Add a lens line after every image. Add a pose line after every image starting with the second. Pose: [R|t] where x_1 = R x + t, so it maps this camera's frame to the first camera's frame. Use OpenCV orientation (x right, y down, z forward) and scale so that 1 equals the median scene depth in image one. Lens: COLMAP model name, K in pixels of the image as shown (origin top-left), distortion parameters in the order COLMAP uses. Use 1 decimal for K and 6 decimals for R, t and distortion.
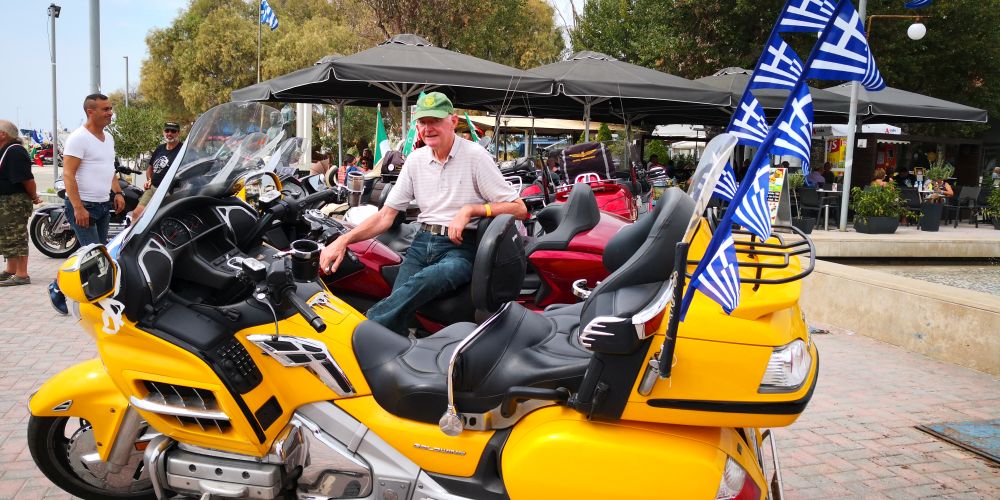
lens RADIAL K [[875.7, 0, 510.5], [0, 875.7, 235.1], [0, 0, 1]] dist [0.068163, -0.201141]
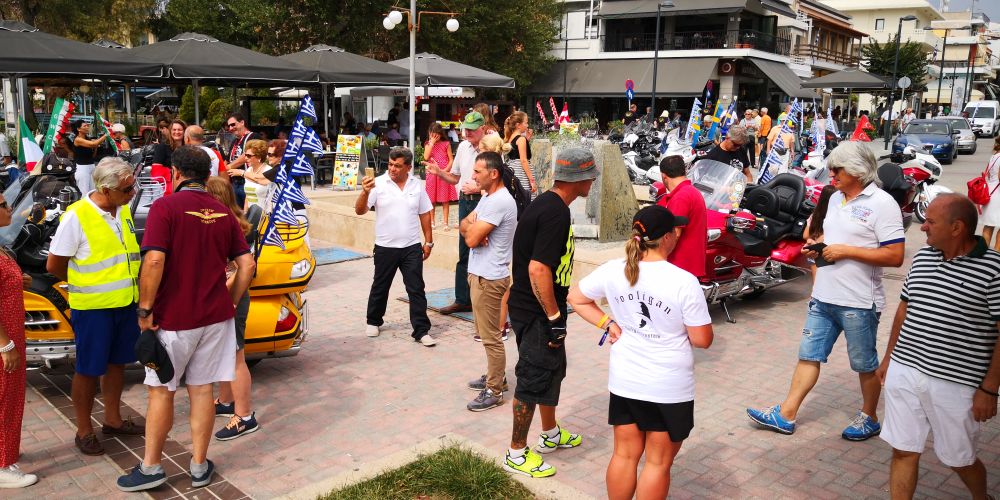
lens RADIAL K [[875.7, 0, 510.5], [0, 875.7, 235.1], [0, 0, 1]] dist [0.068163, -0.201141]
pose [[0.908373, -0.095128, 0.407196, -0.030143], [0.066832, 0.994290, 0.083194, -0.021760], [-0.412785, -0.048358, 0.909544, -0.269054]]
